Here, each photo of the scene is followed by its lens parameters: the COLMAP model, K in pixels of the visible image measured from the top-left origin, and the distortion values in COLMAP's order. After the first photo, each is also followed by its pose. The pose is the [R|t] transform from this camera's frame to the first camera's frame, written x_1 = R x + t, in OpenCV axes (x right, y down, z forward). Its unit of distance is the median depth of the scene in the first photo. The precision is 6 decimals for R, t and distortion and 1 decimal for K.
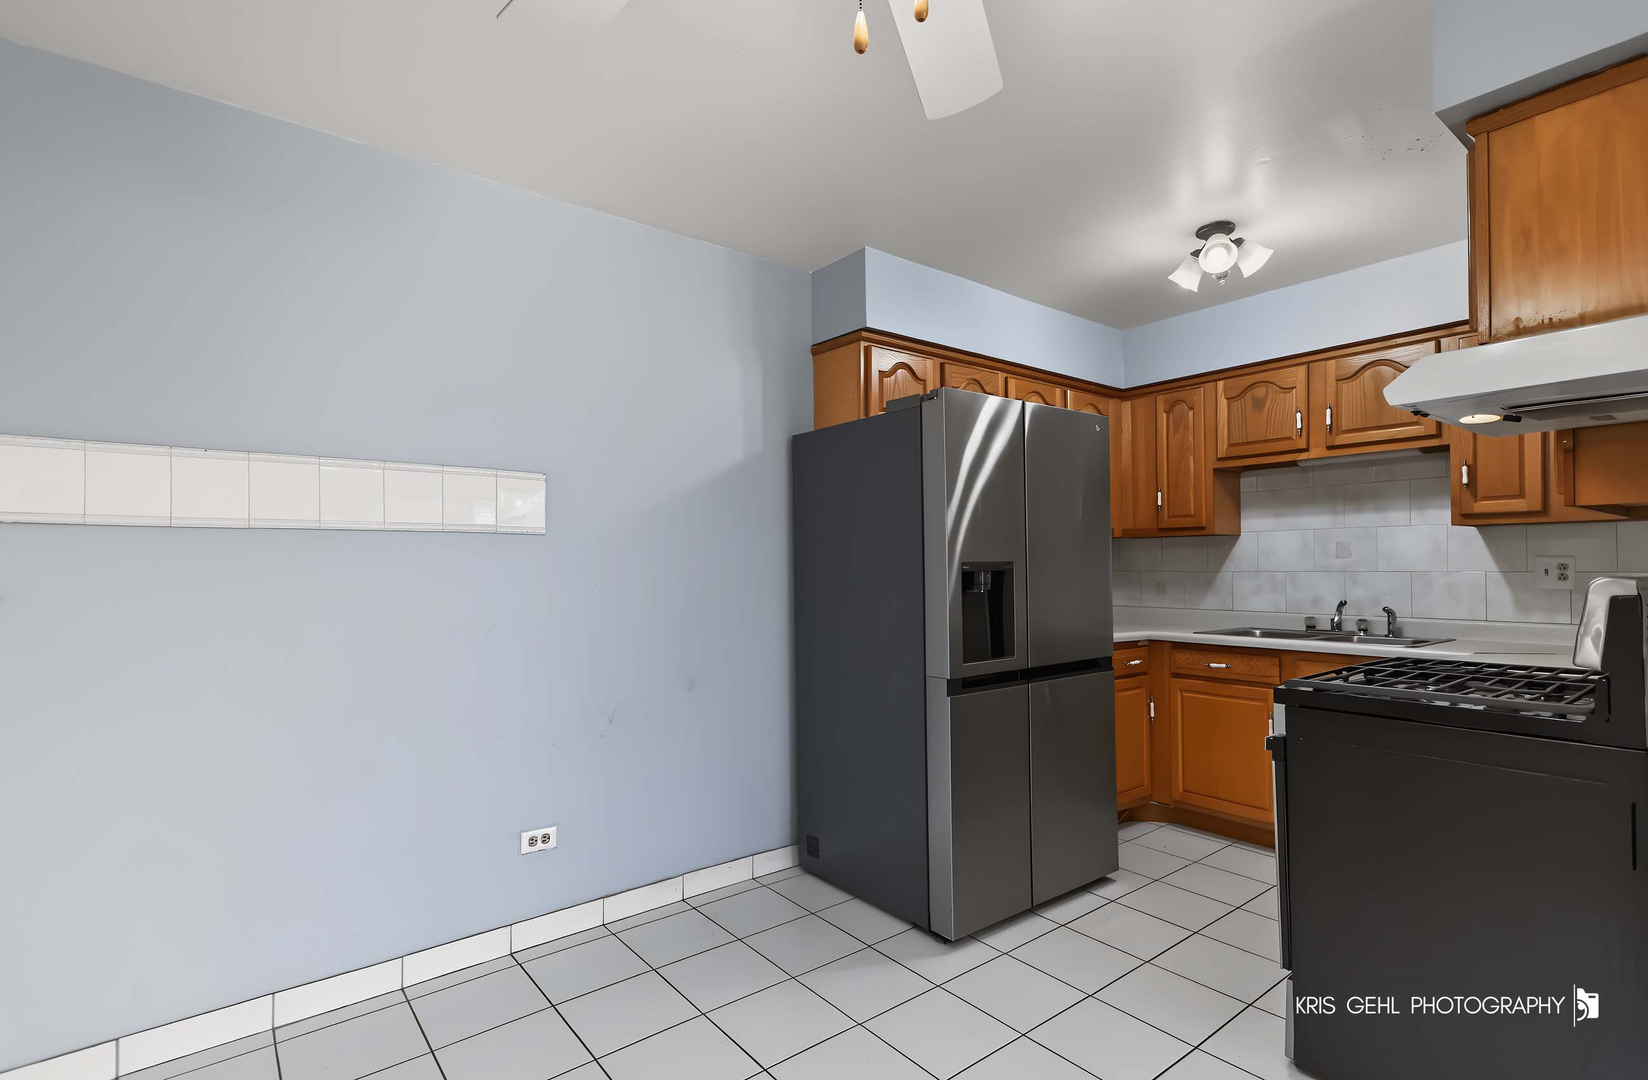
lens RADIAL K [[791.9, 0, 824.2], [0, 791.9, 556.7], [0, 0, 1]] dist [0.029570, -0.000062]
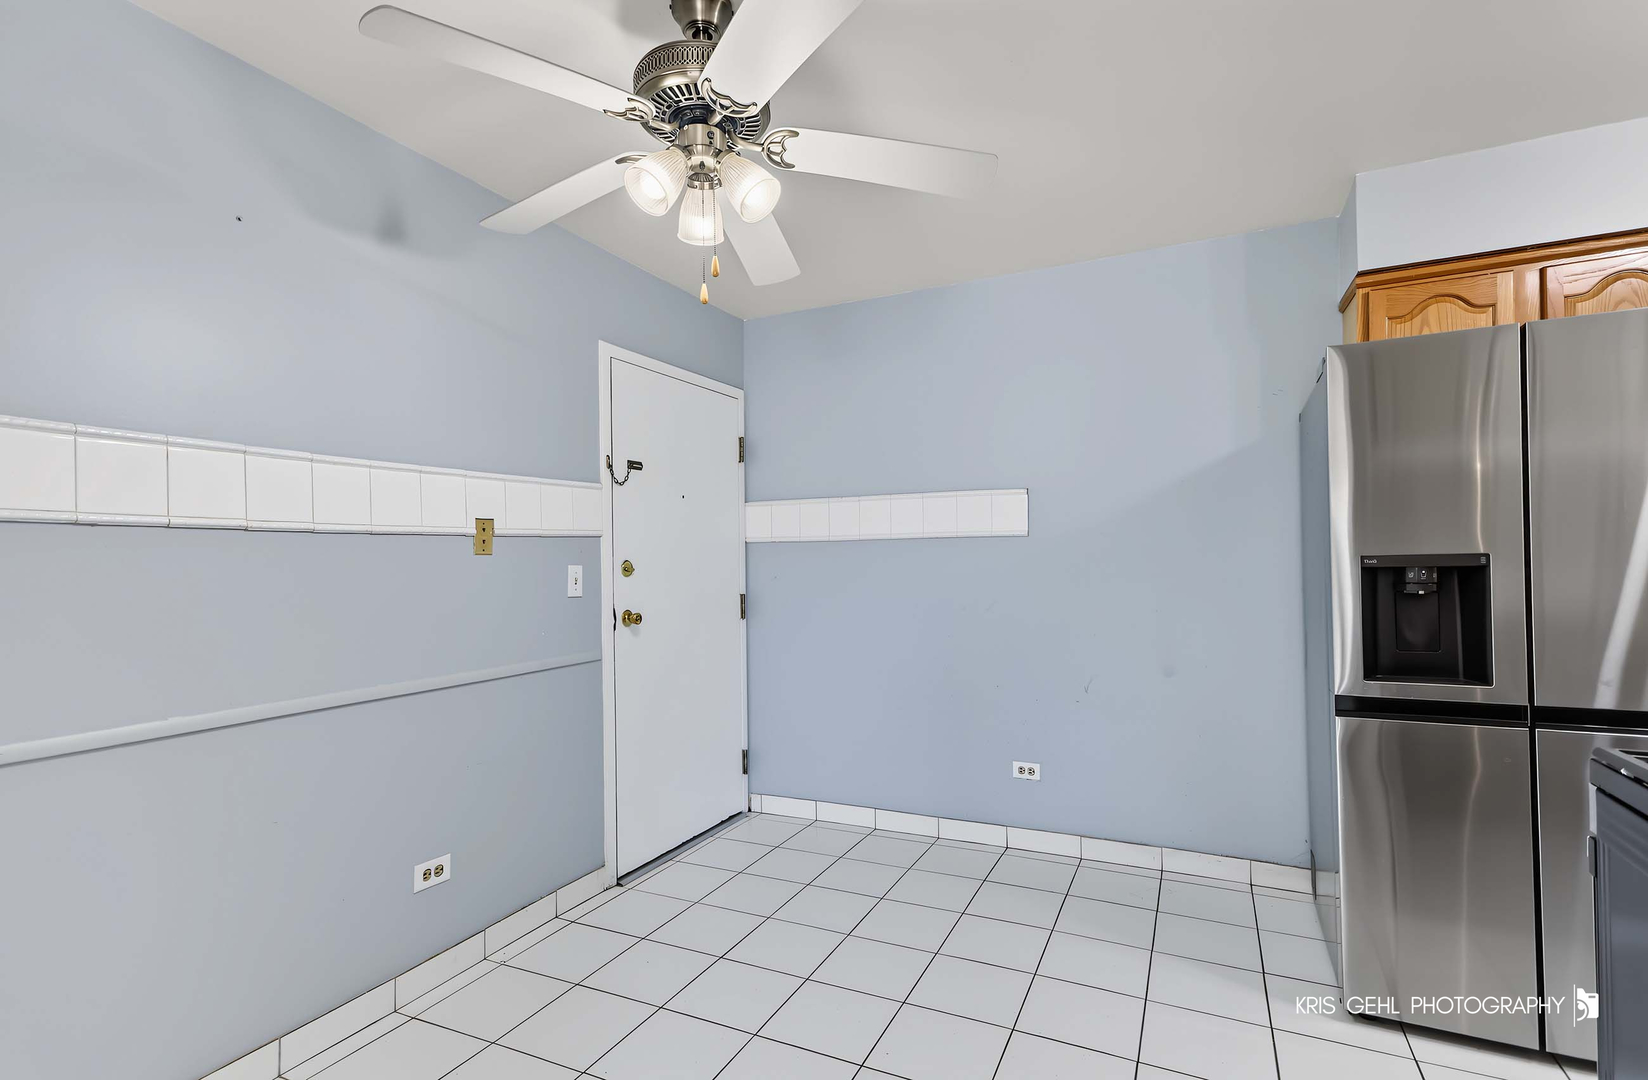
lens RADIAL K [[791.9, 0, 824.2], [0, 791.9, 556.7], [0, 0, 1]] dist [0.029570, -0.000062]
pose [[0.445204, -0.002730, -0.895425, 0.481765], [0.016553, 0.999850, 0.005182, -0.004124], [0.895276, -0.017129, 0.445182, 0.099536]]
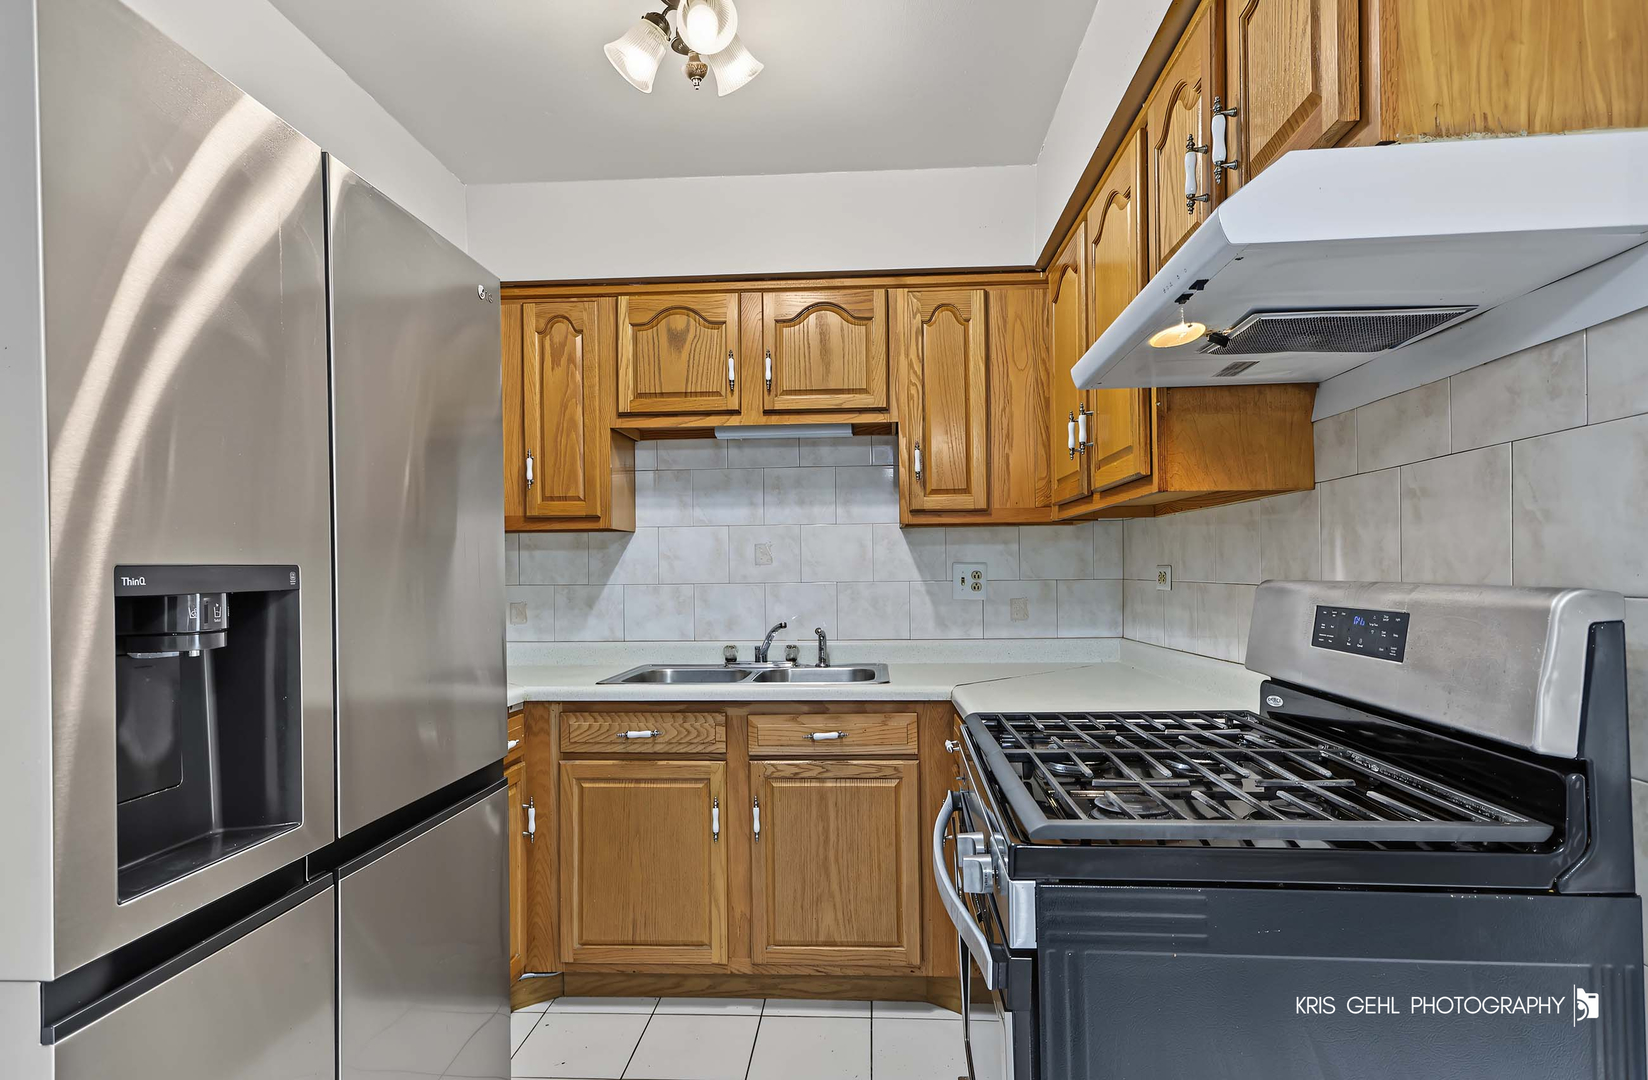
lens RADIAL K [[871.8, 0, 832.4], [0, 871.8, 564.4], [0, 0, 1]] dist [0.002634, 0.000239]
pose [[0.662090, 0.005246, 0.749406, 0.078712], [-0.002290, 0.999985, -0.004977, 0.005272], [-0.749421, 0.001579, 0.662092, 0.432608]]
